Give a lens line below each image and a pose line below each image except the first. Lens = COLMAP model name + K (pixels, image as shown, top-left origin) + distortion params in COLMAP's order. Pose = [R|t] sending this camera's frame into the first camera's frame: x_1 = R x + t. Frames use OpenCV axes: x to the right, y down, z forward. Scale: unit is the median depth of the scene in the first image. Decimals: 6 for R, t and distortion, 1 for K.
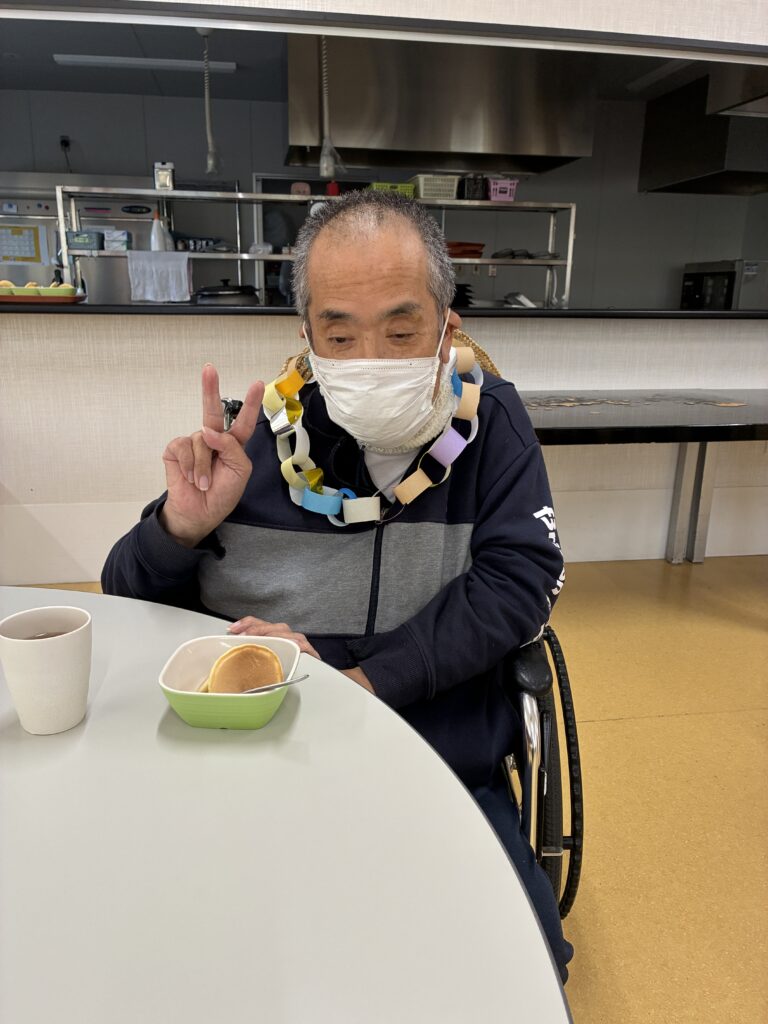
lens RADIAL K [[772.2, 0, 381.4], [0, 772.2, 512.4], [0, 0, 1]] dist [0.000565, 0.001645]
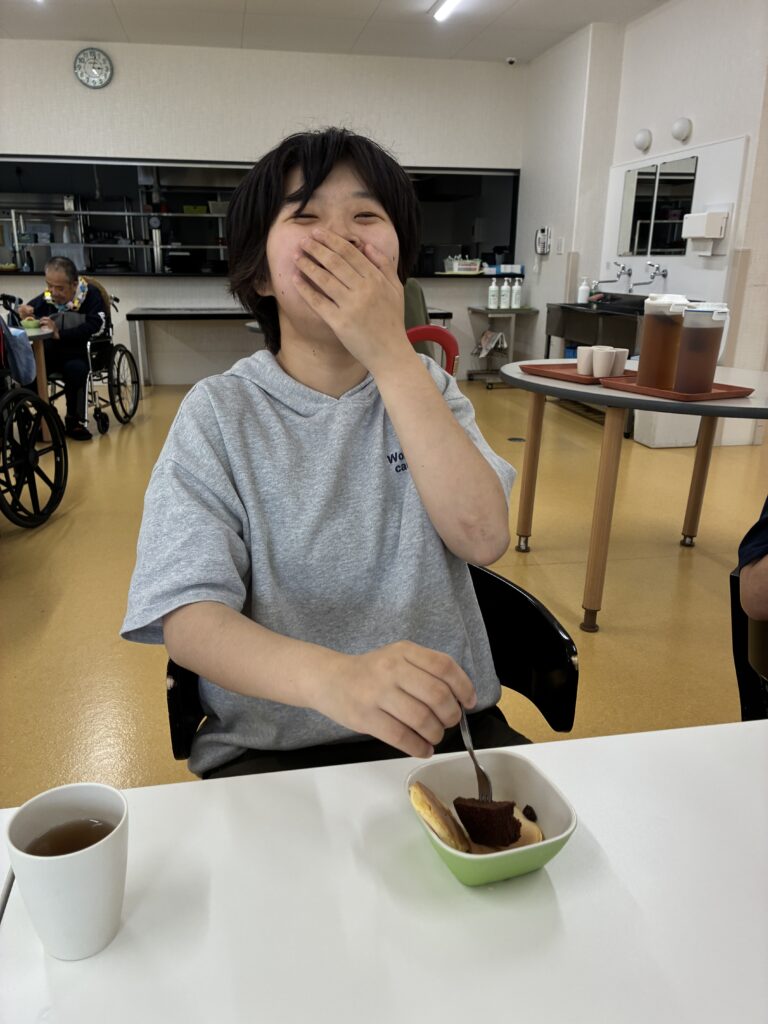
lens RADIAL K [[772.2, 0, 383.7], [0, 772.2, 513.1], [0, 0, 1]] dist [0.000565, 0.001645]
pose [[0.999510, -0.009814, 0.029734, 0.423372], [0.008601, 0.999135, 0.040679, 0.251596], [-0.030107, -0.040403, 0.998730, -0.940066]]
